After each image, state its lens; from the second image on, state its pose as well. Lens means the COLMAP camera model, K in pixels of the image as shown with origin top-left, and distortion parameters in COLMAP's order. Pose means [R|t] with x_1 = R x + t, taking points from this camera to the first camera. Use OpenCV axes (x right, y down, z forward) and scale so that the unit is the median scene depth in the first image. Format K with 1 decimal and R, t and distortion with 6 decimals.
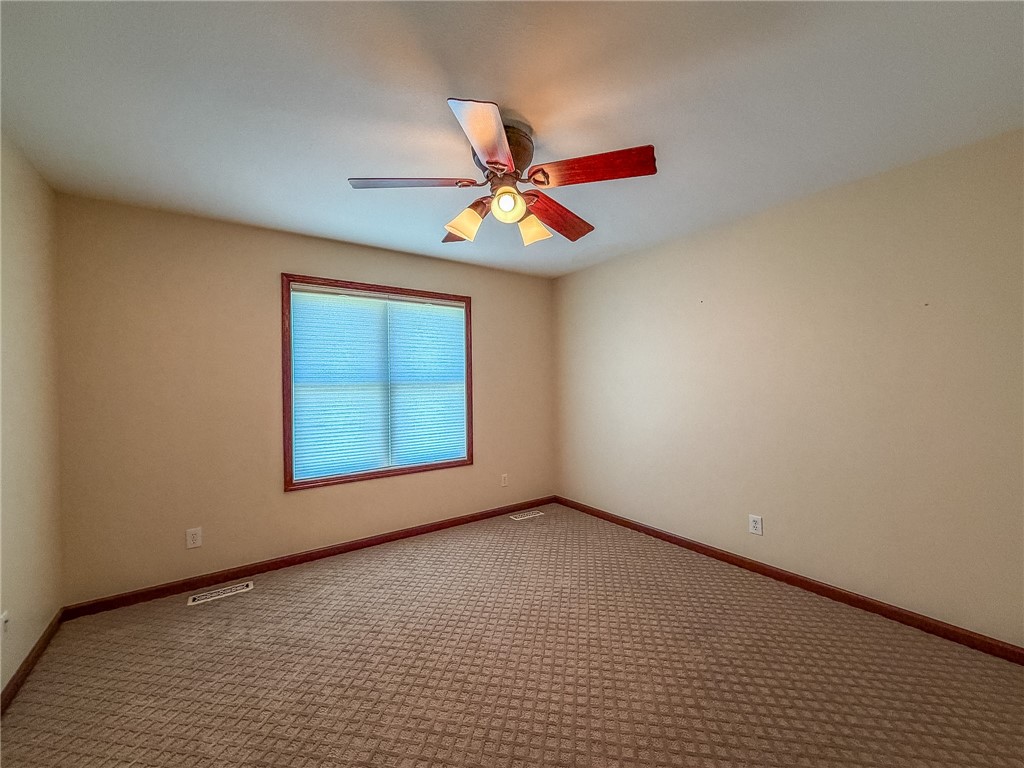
lens RADIAL K [[428.1, 0, 510.2], [0, 428.1, 383.1], [0, 0, 1]] dist [-0.000935, 0.000044]
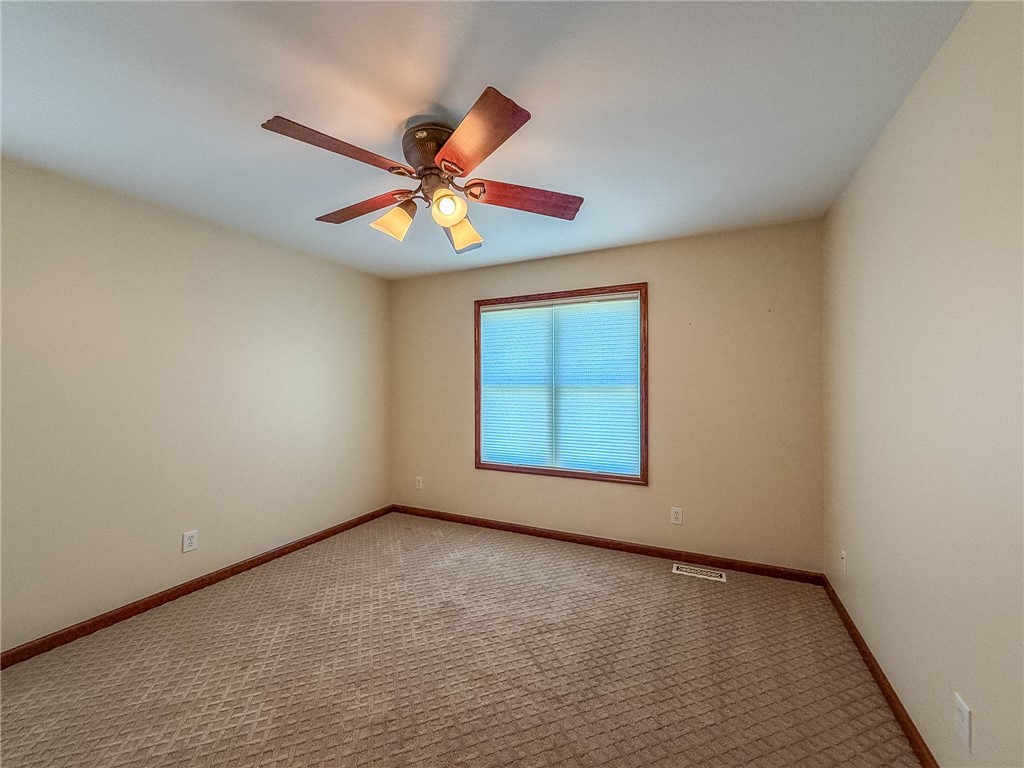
lens RADIAL K [[428.1, 0, 510.5], [0, 428.1, 380.2], [0, 0, 1]] dist [-0.000935, 0.000044]
pose [[0.451044, 0.004844, -0.892489, 0.553152], [-0.009588, 0.999954, 0.000582, -0.011991], [0.892450, 0.008295, 0.451069, 0.409542]]
